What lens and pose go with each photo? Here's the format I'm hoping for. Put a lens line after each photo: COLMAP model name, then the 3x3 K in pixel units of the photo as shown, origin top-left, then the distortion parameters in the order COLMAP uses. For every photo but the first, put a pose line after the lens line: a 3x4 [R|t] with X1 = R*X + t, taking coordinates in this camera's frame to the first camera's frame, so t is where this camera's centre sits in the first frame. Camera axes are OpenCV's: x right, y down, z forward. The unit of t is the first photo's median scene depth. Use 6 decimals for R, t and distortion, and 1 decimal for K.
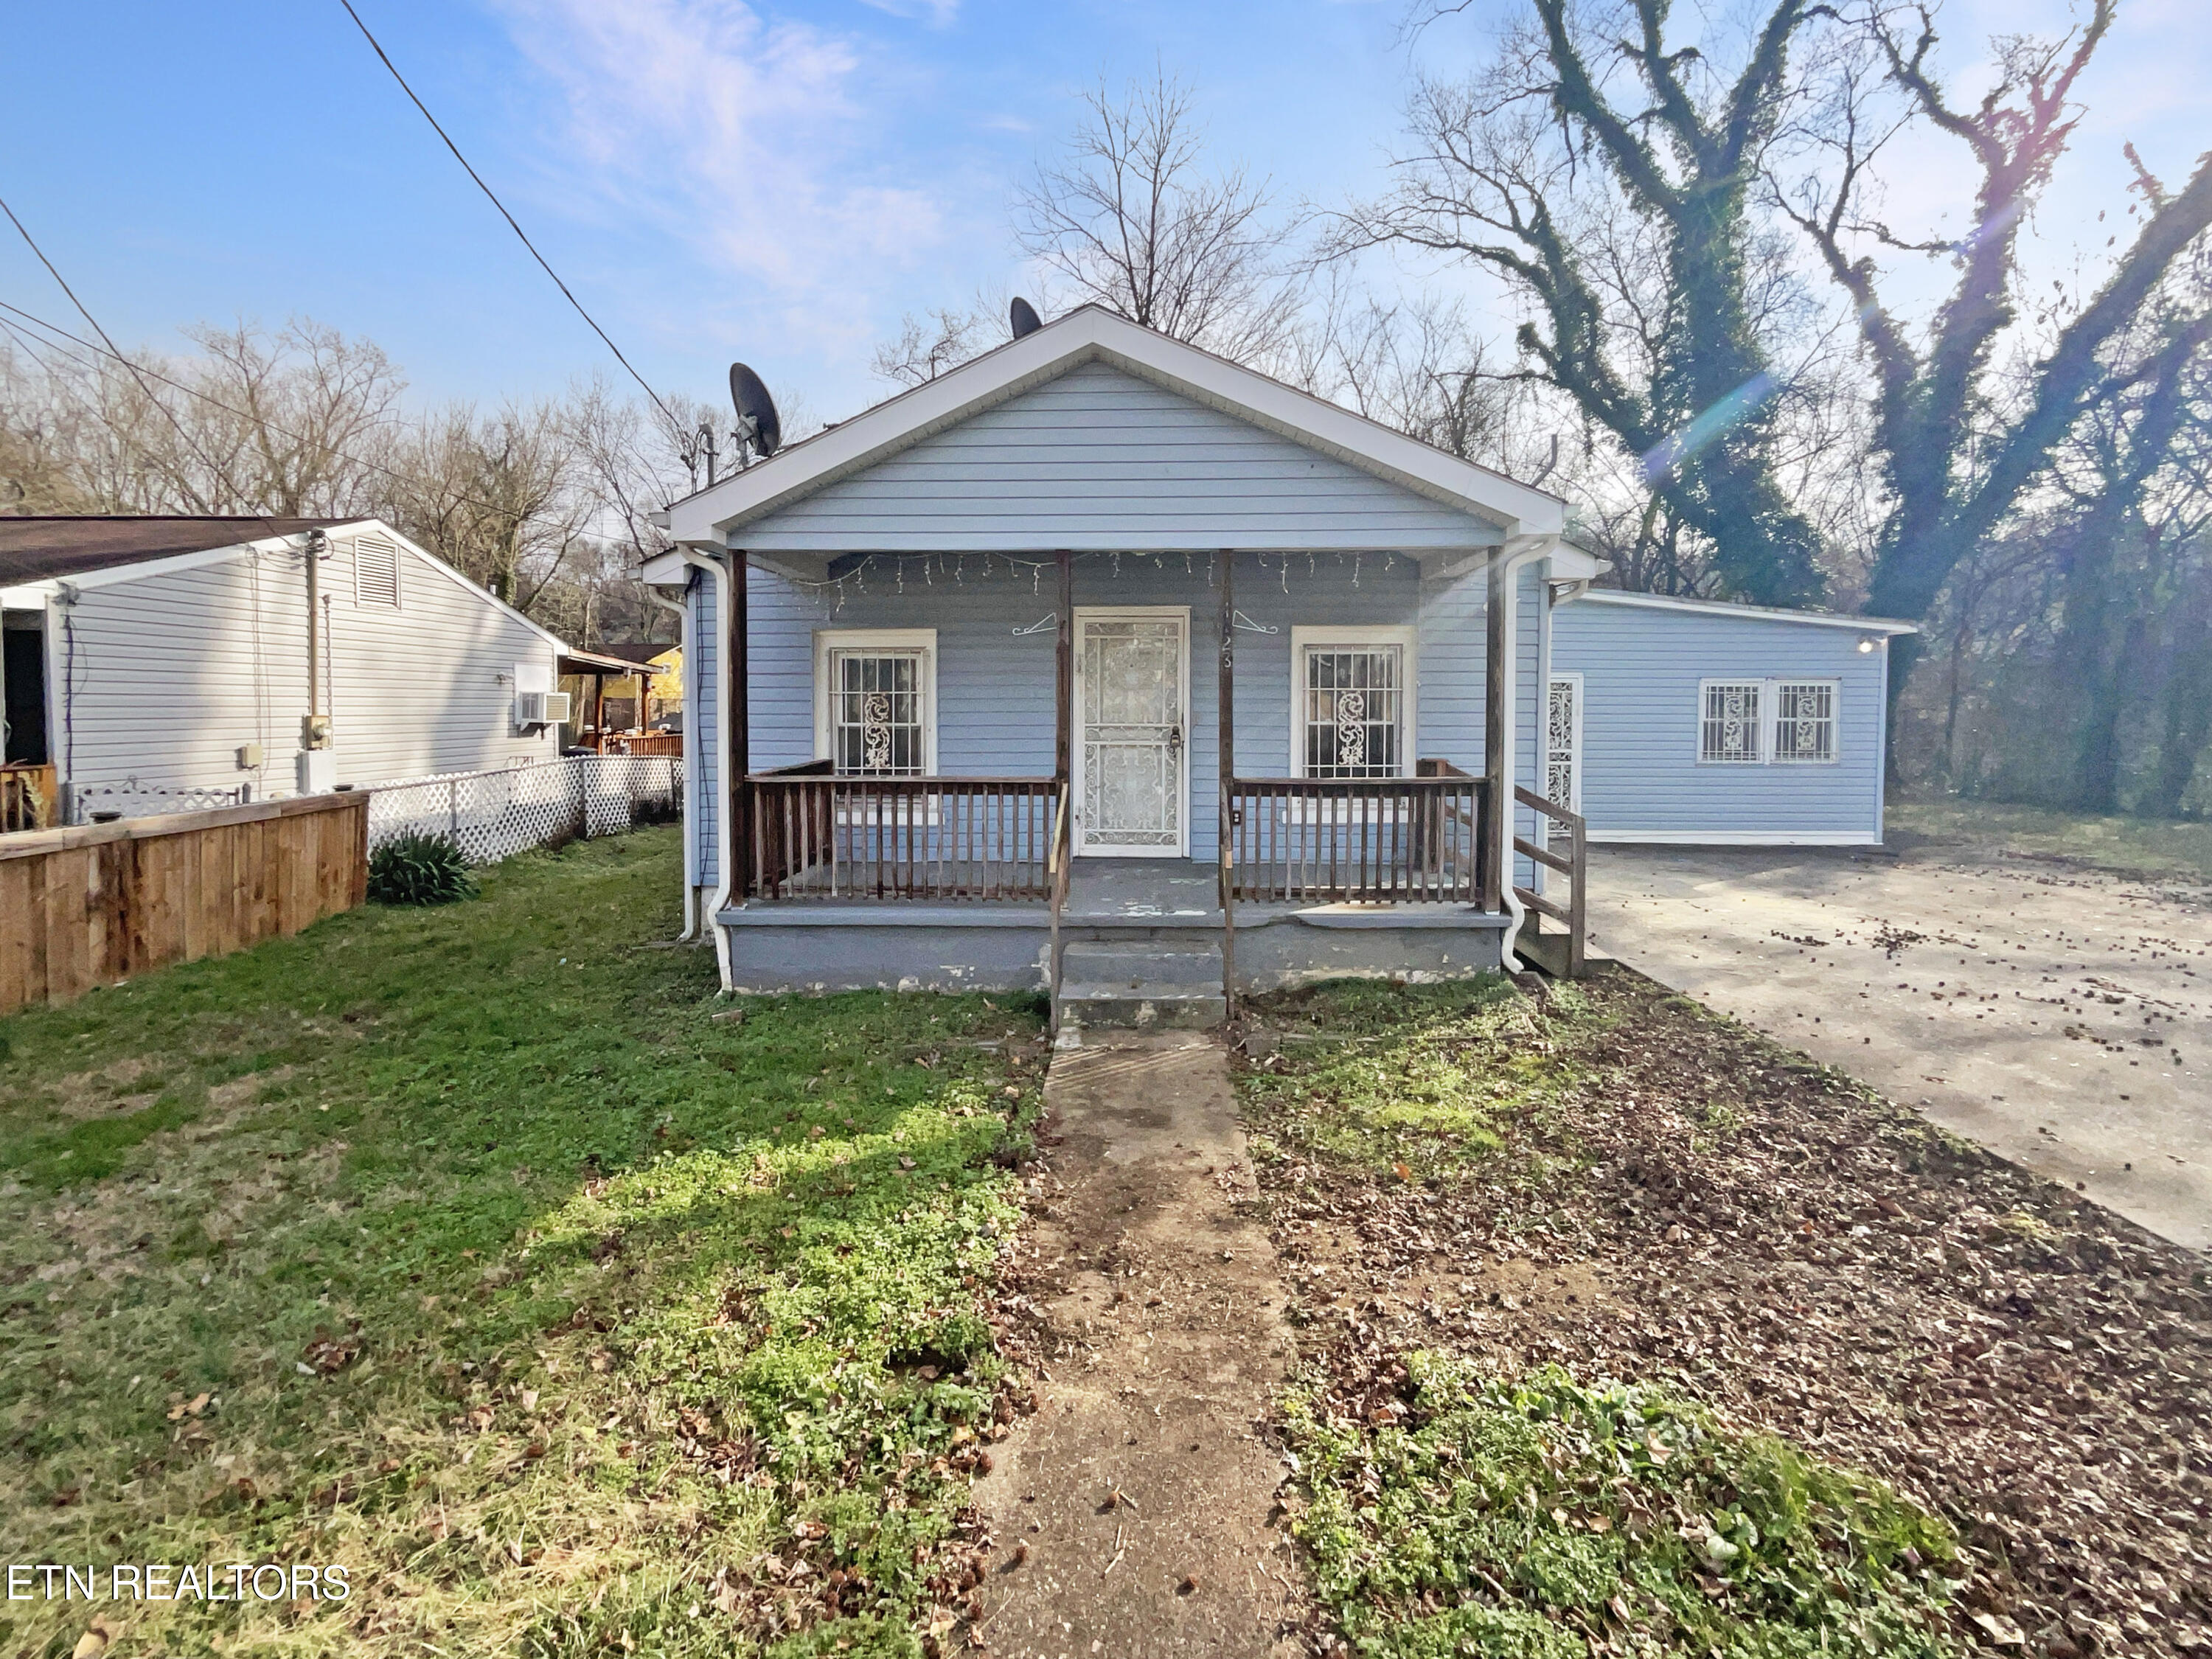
lens RADIAL K [[945.1, 0, 1115.8], [0, 945.1, 722.2], [0, 0, 1]] dist [0.000601, 0.000944]
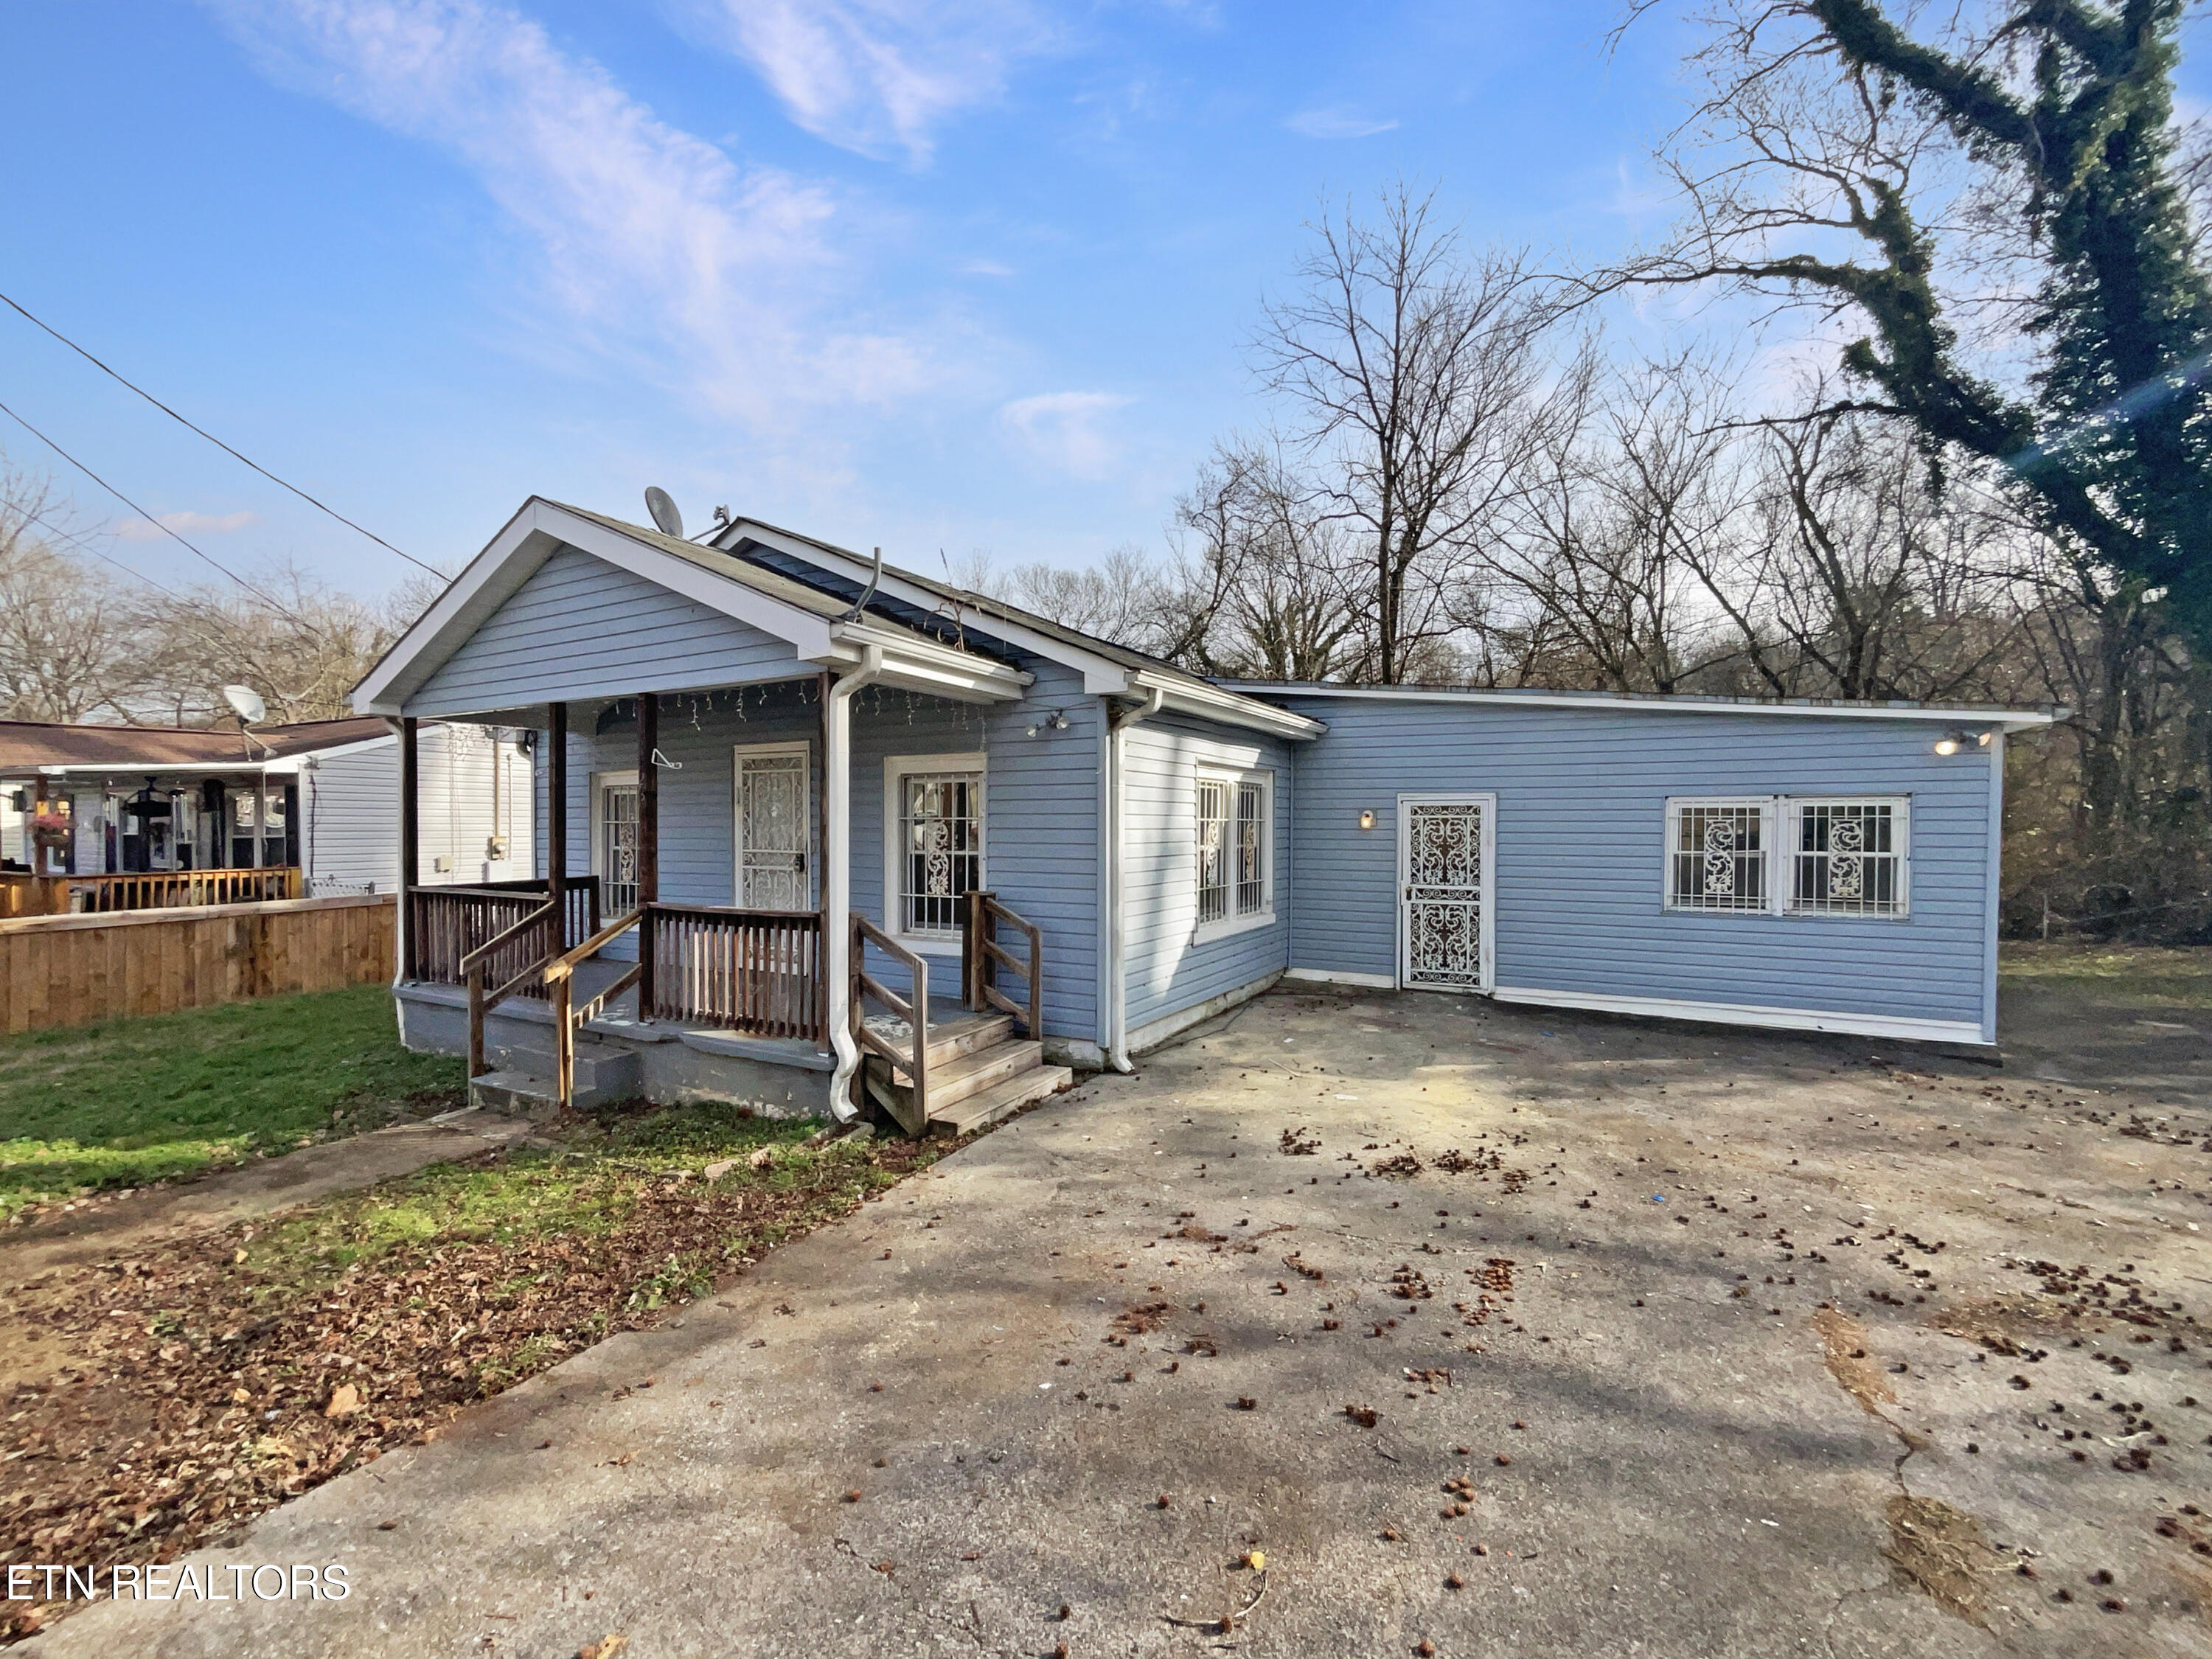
lens RADIAL K [[891.3, 0, 1108.4], [0, 891.3, 832.7], [0, 0, 1]] dist [-0.000443, 0.000325]
pose [[0.893246, 0.004187, -0.449549, 0.620697], [-0.008189, 0.999942, -0.006957, -0.011258], [0.449494, 0.009896, 0.893229, 0.187293]]
